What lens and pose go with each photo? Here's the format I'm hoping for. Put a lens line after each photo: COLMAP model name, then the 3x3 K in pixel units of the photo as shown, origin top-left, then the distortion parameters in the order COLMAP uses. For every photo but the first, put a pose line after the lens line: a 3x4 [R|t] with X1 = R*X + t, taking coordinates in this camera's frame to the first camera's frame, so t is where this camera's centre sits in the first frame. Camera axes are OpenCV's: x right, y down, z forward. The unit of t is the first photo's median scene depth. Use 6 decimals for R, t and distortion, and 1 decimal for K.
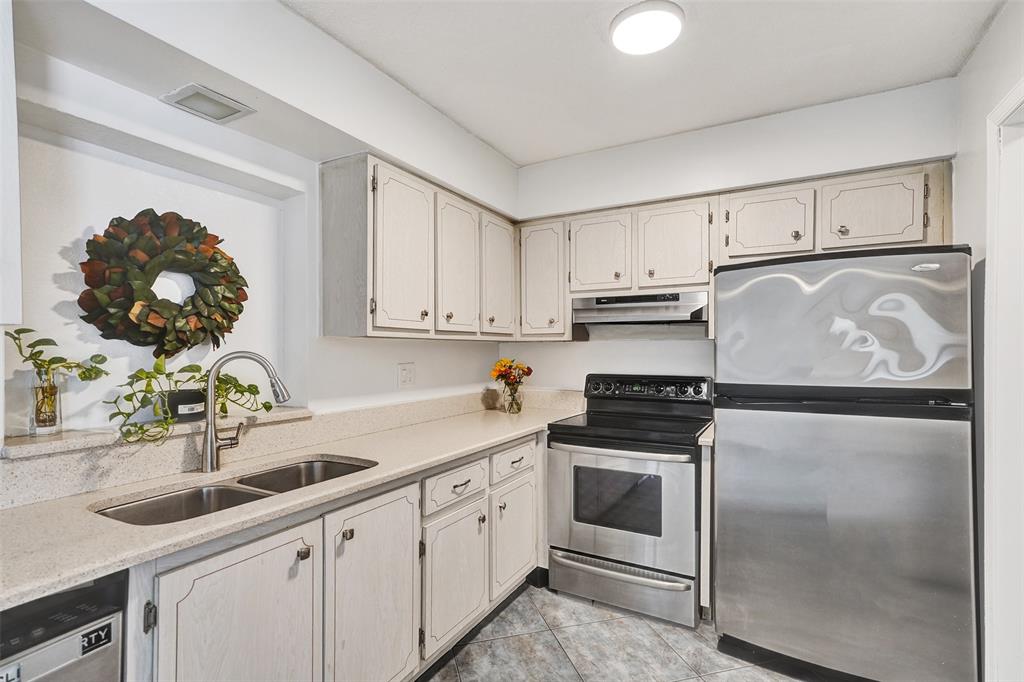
lens RADIAL K [[474.1, 0, 513.5], [0, 474.1, 349.1], [0, 0, 1]] dist [0.000045, 0.000712]
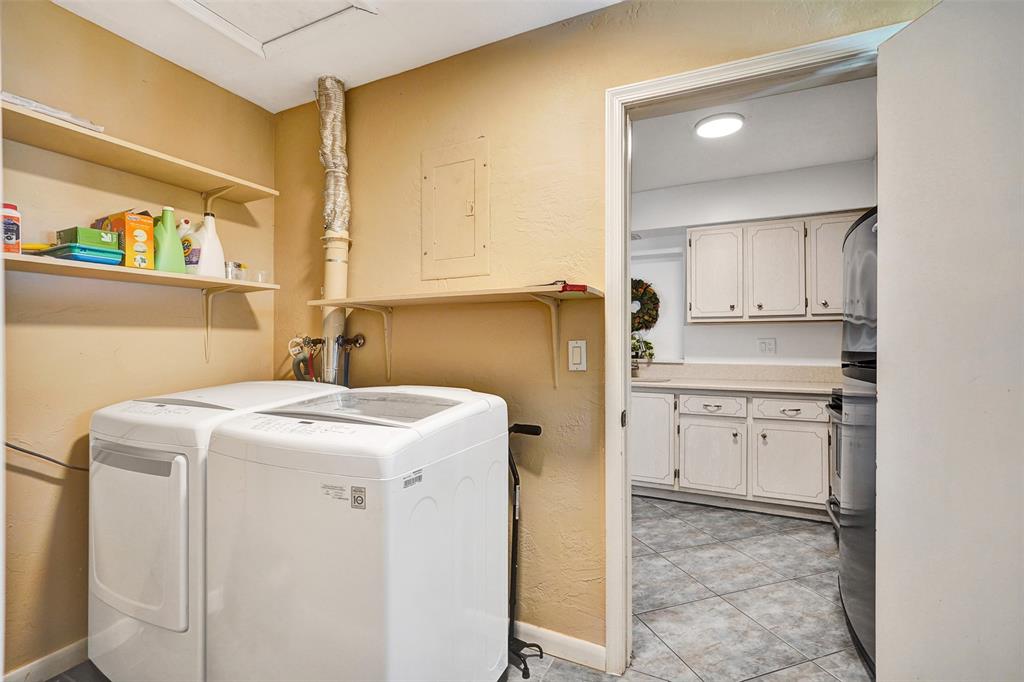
lens RADIAL K [[465.0, 0, 512.0], [0, 465.0, 341.0], [0, 0, 1]] dist [0.002657, 0.001684]
pose [[0.053063, -0.003470, -0.998585, 1.277421], [0.002430, 0.999991, -0.003345, 0.042951], [0.998588, -0.002249, 0.053071, 0.151466]]
